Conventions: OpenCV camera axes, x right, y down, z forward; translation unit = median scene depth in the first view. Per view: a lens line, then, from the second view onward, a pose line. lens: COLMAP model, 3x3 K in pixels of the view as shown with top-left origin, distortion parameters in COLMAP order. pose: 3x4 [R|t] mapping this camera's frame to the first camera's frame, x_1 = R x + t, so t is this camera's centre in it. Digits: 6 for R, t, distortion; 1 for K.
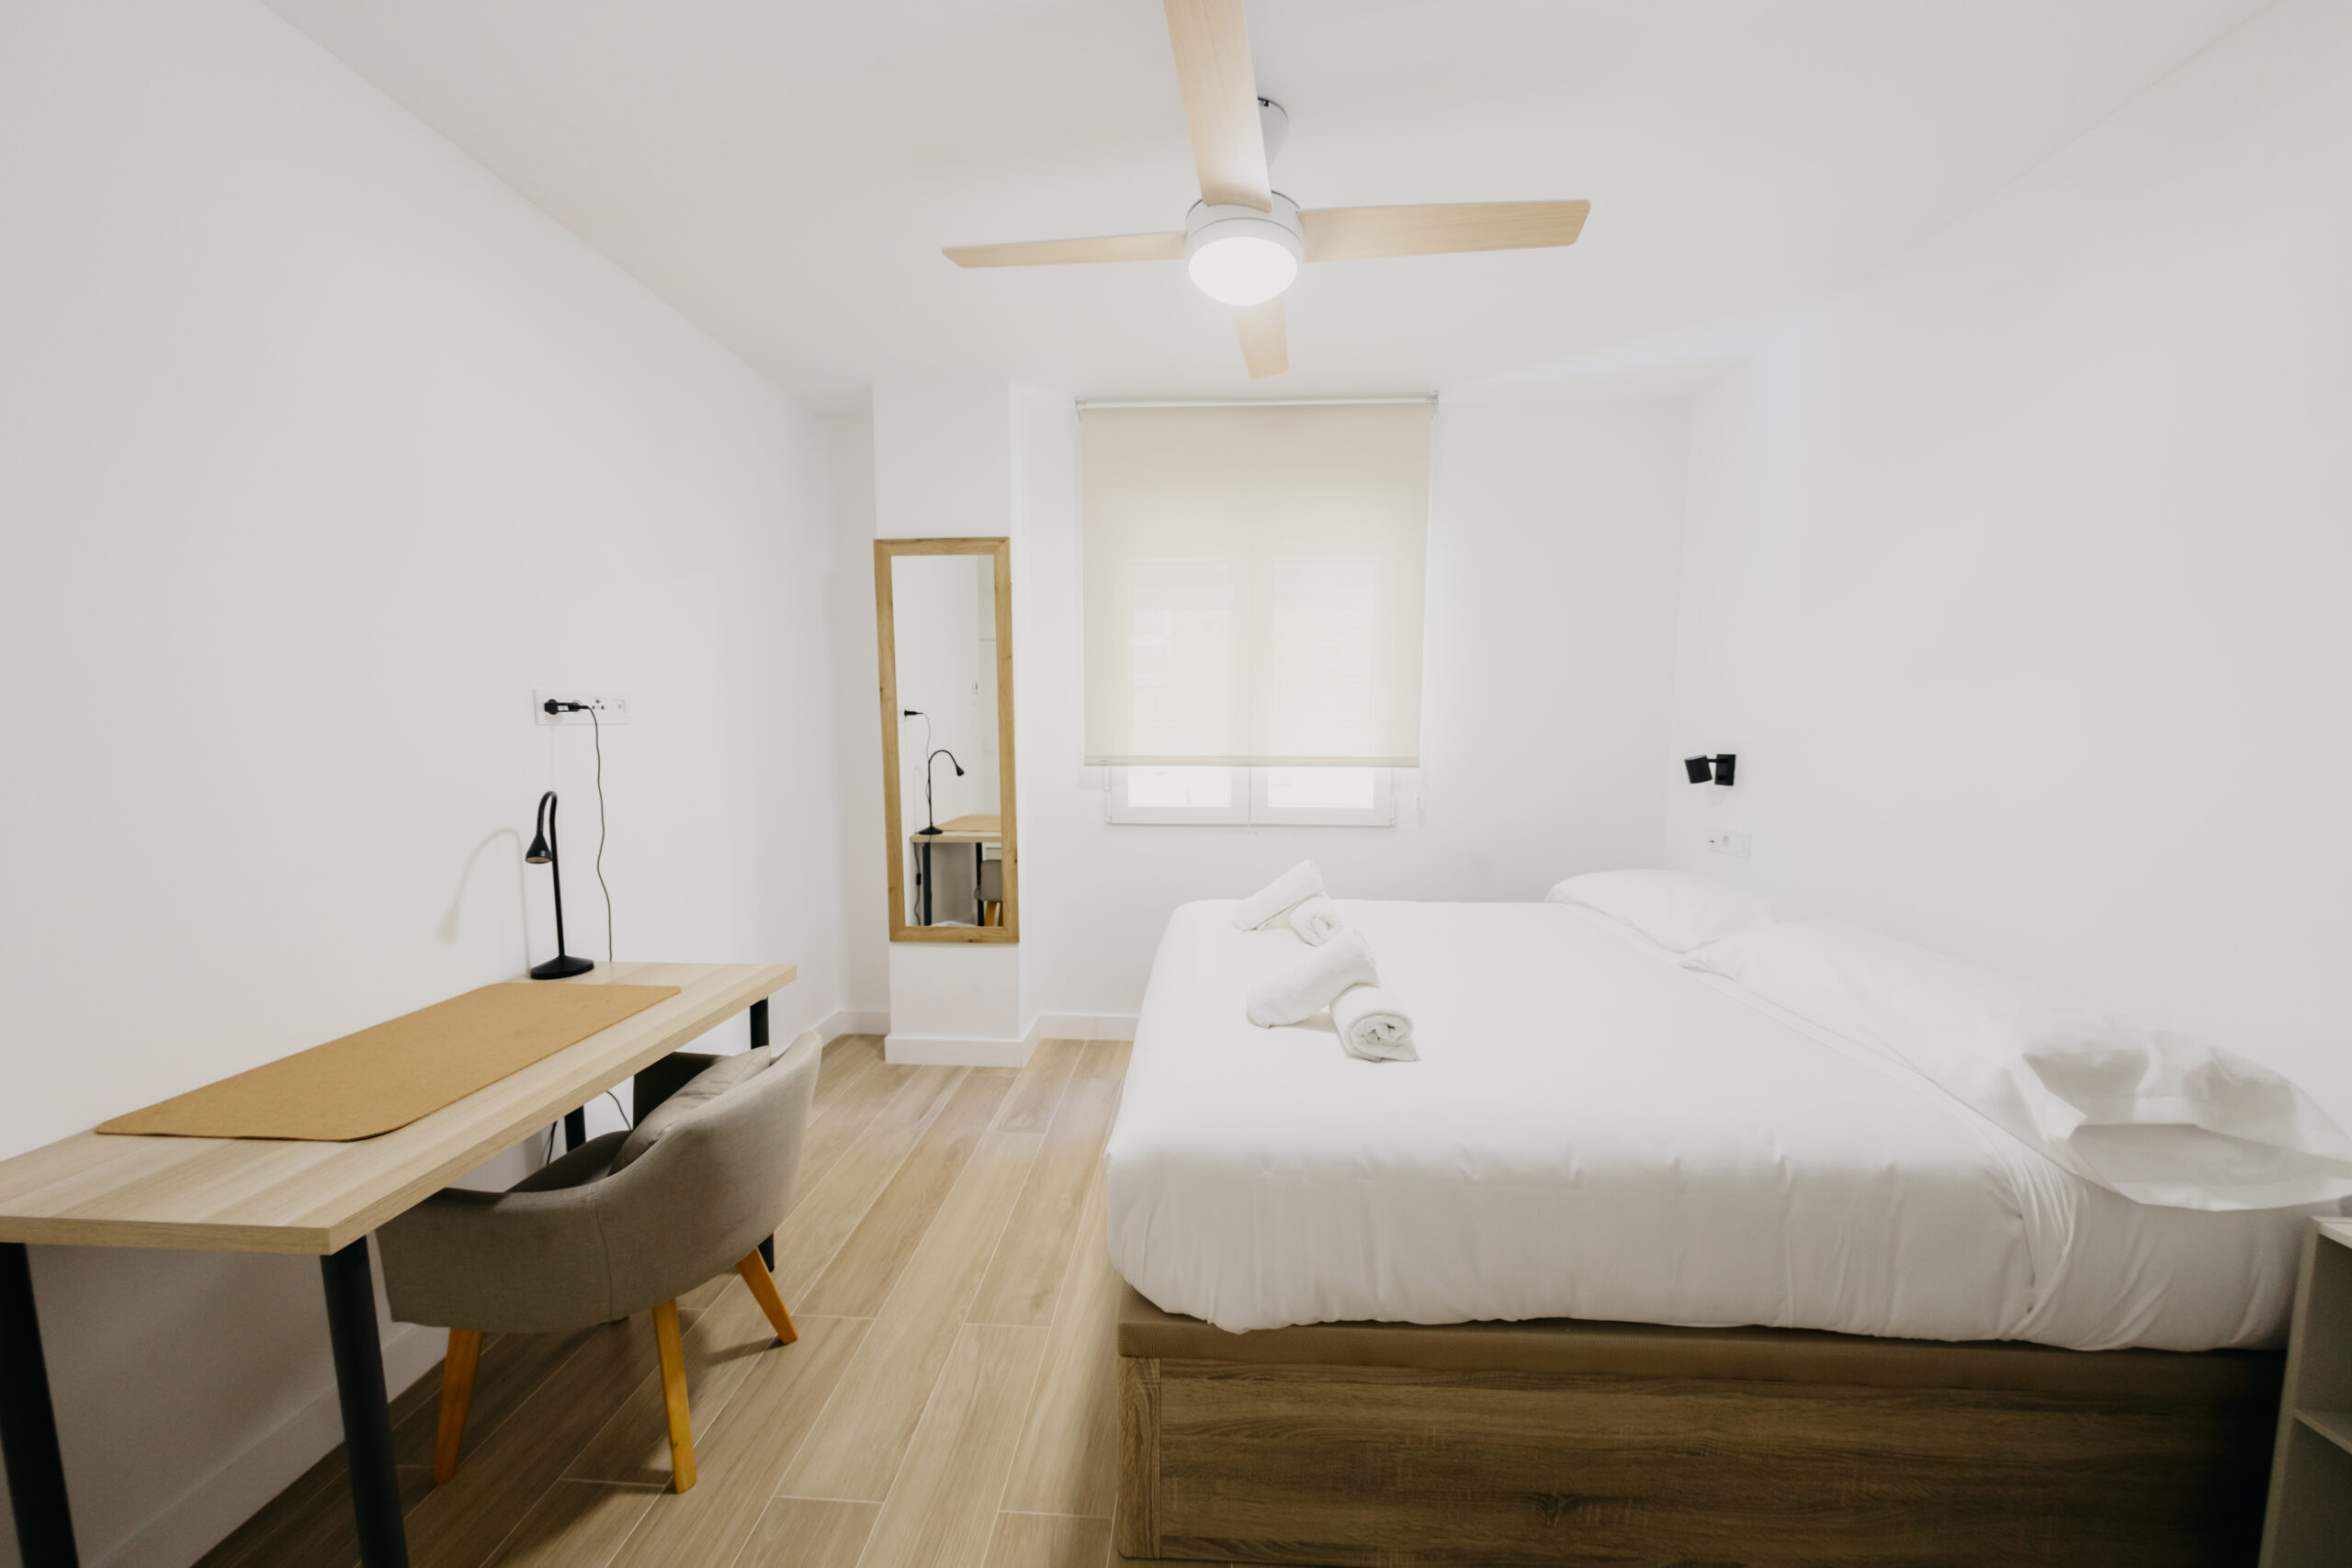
lens RADIAL K [[782.1, 0, 1173.1], [0, 782.1, 791.0], [0, 0, 1]] dist [-0.001554, 0.000113]
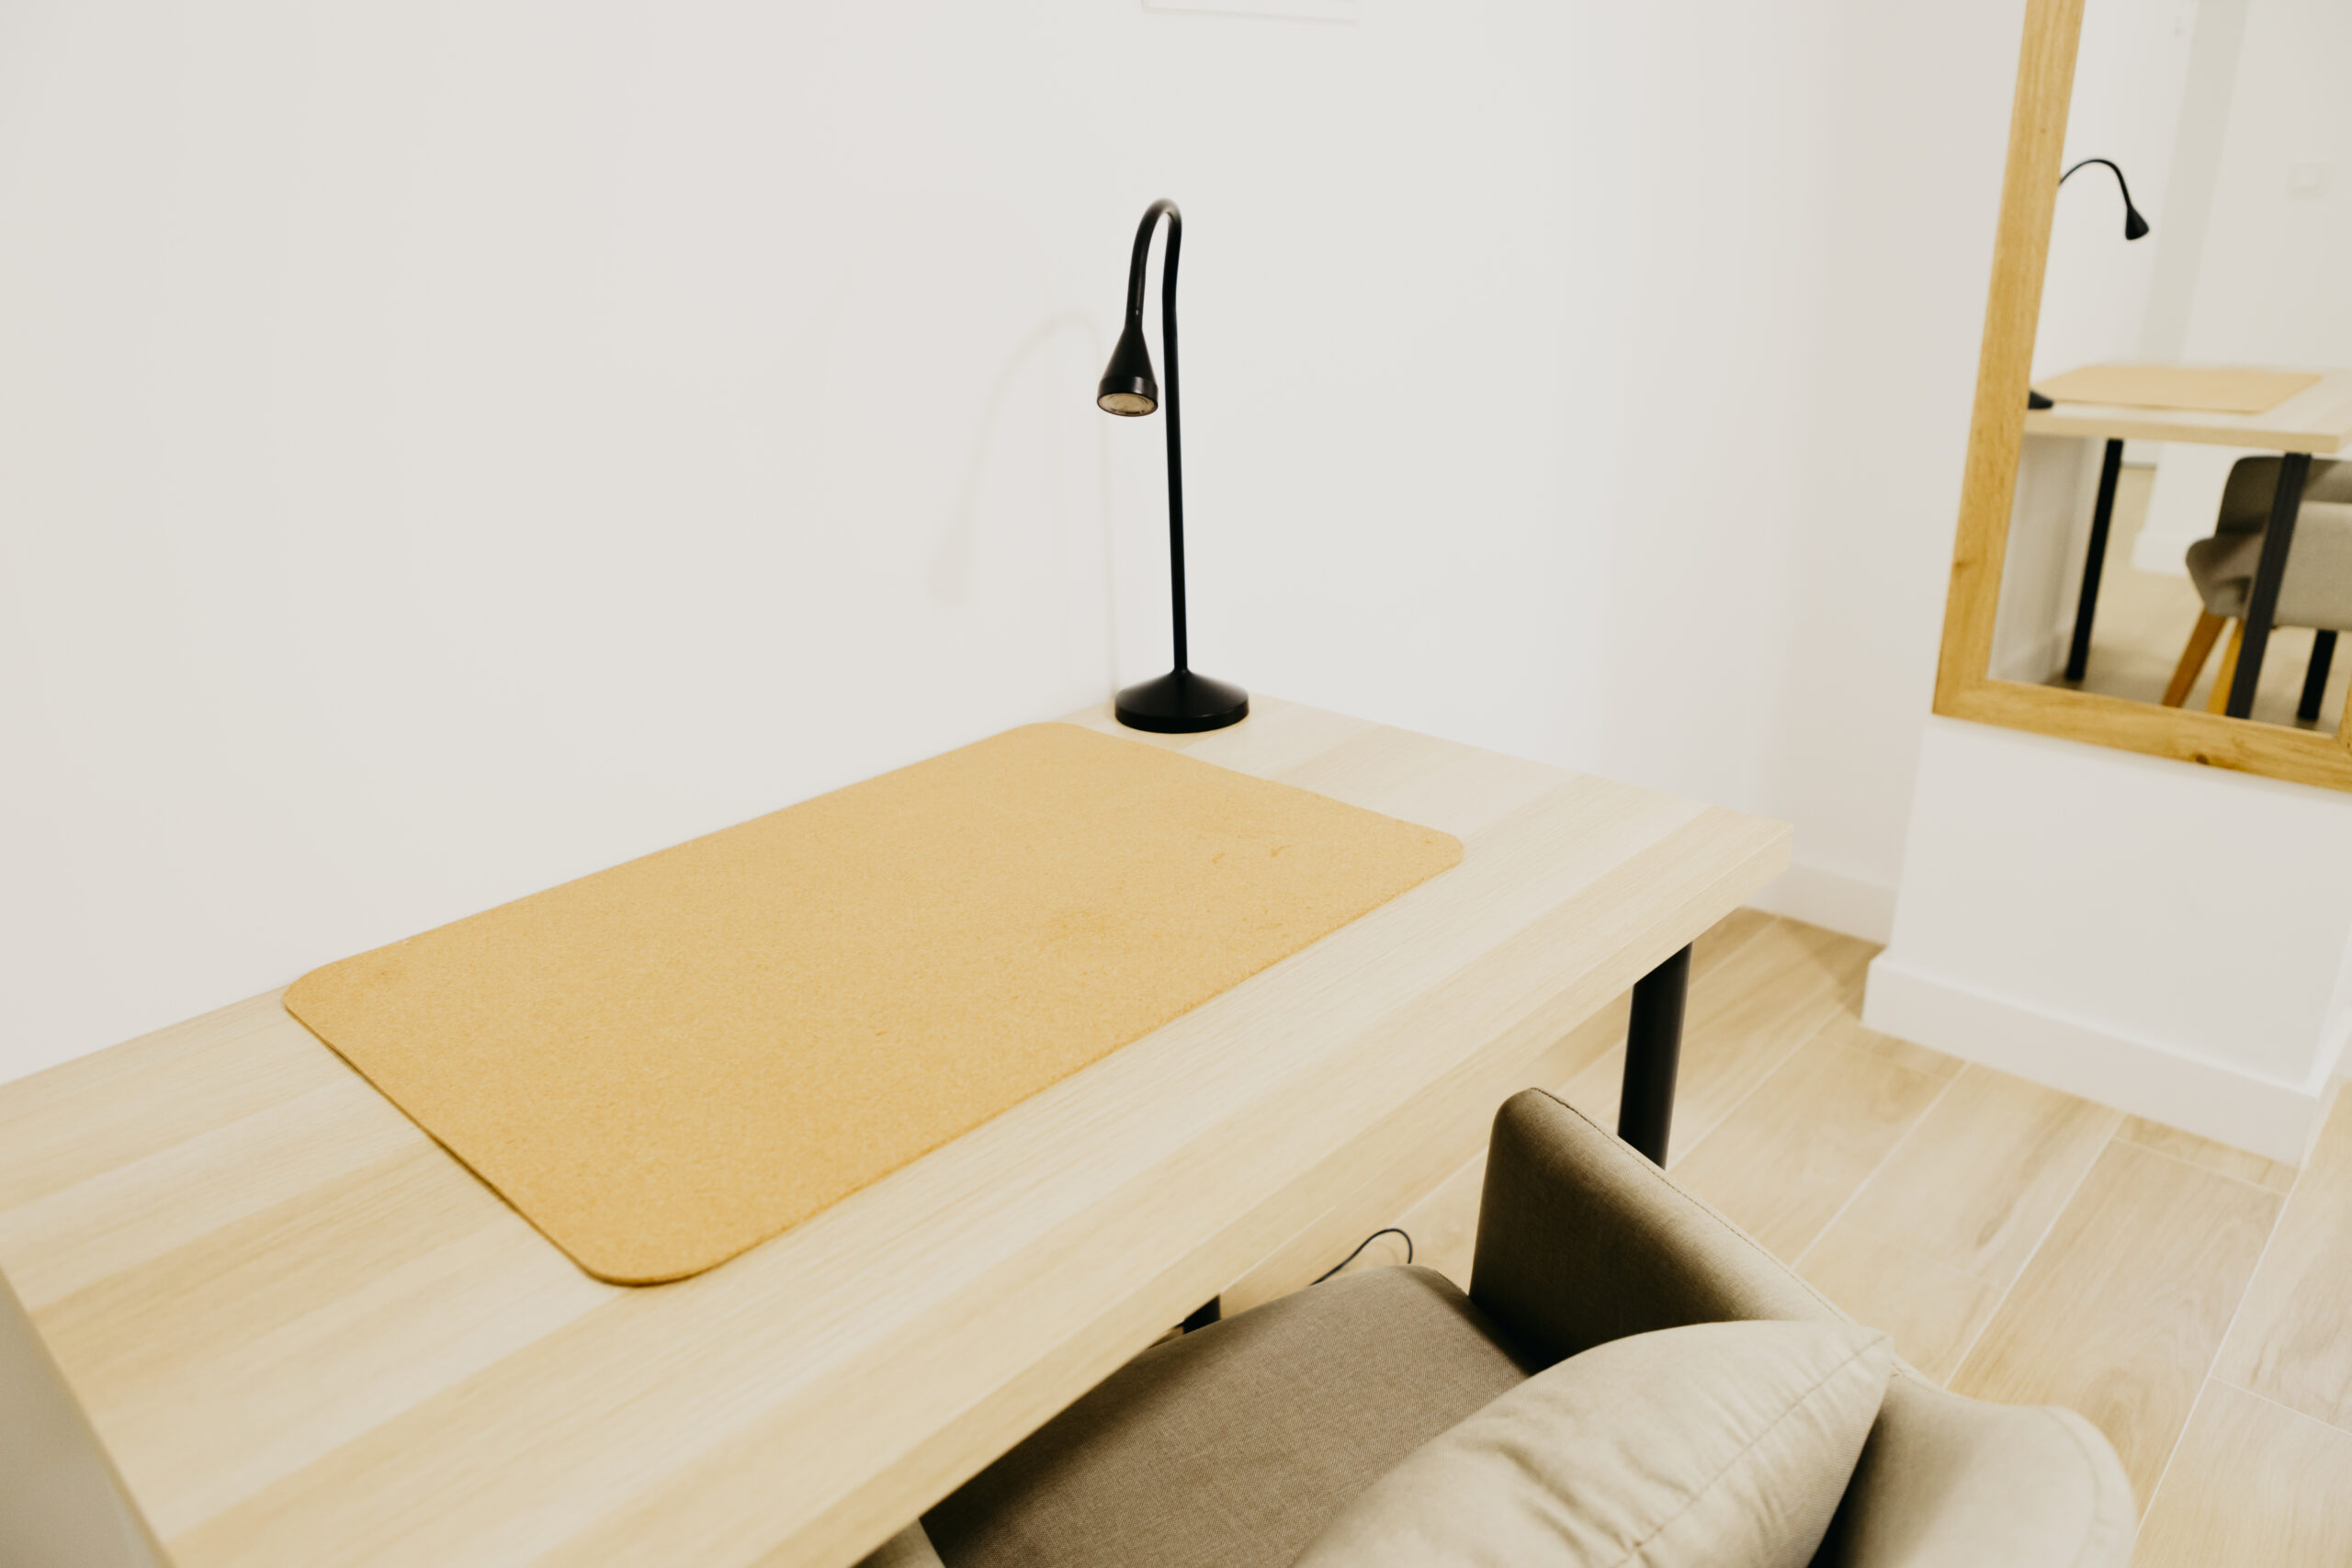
lens RADIAL K [[1659.4, 0, 1174.8], [0, 1659.4, 784.4], [0, 0, 1]] dist [-0.012461, 0.000671]
pose [[0.770702, 0.205810, -0.603043, -0.307998], [-0.029203, 0.956816, 0.289225, 0.034288], [0.636526, -0.205296, 0.743430, 0.414486]]
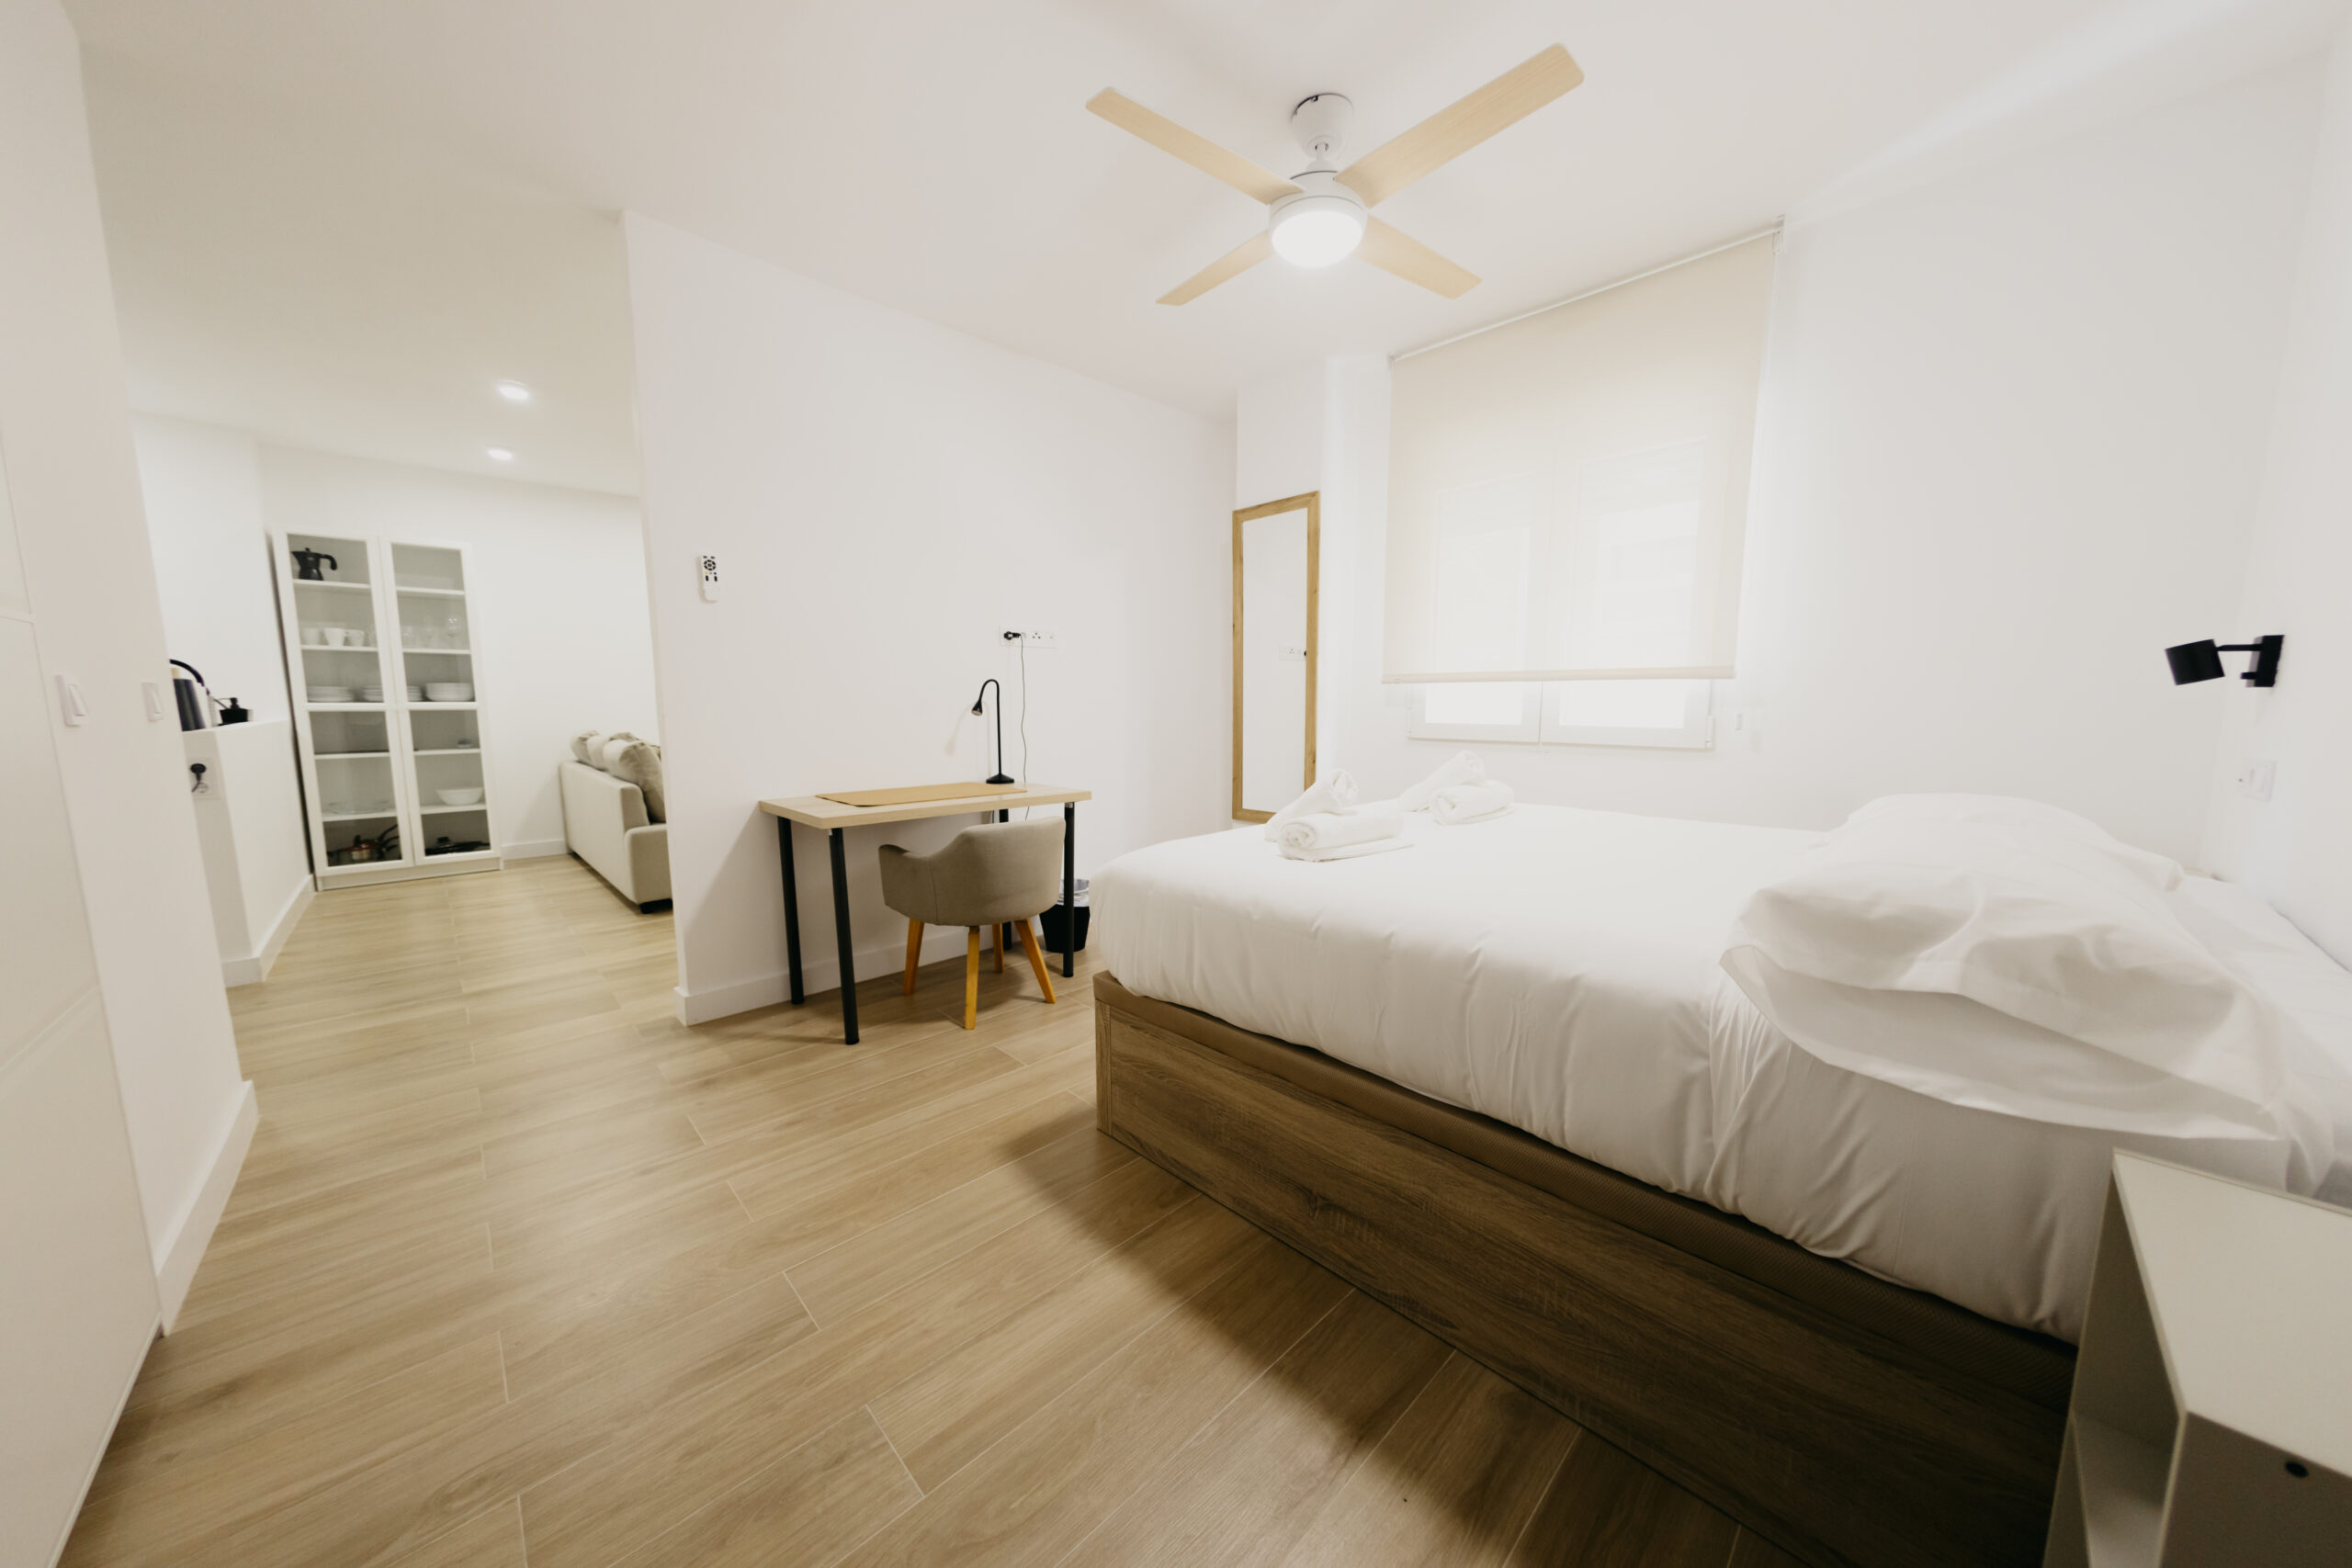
lens RADIAL K [[782.1, 0, 1192.4], [0, 782.1, 790.9], [0, 0, 1]] dist [-0.001554, 0.000113]
pose [[0.740609, 0.073254, -0.667931, 0.779366], [-0.055597, 0.997312, 0.047731, 0.145450], [0.669632, 0.001785, 0.742691, -0.041891]]
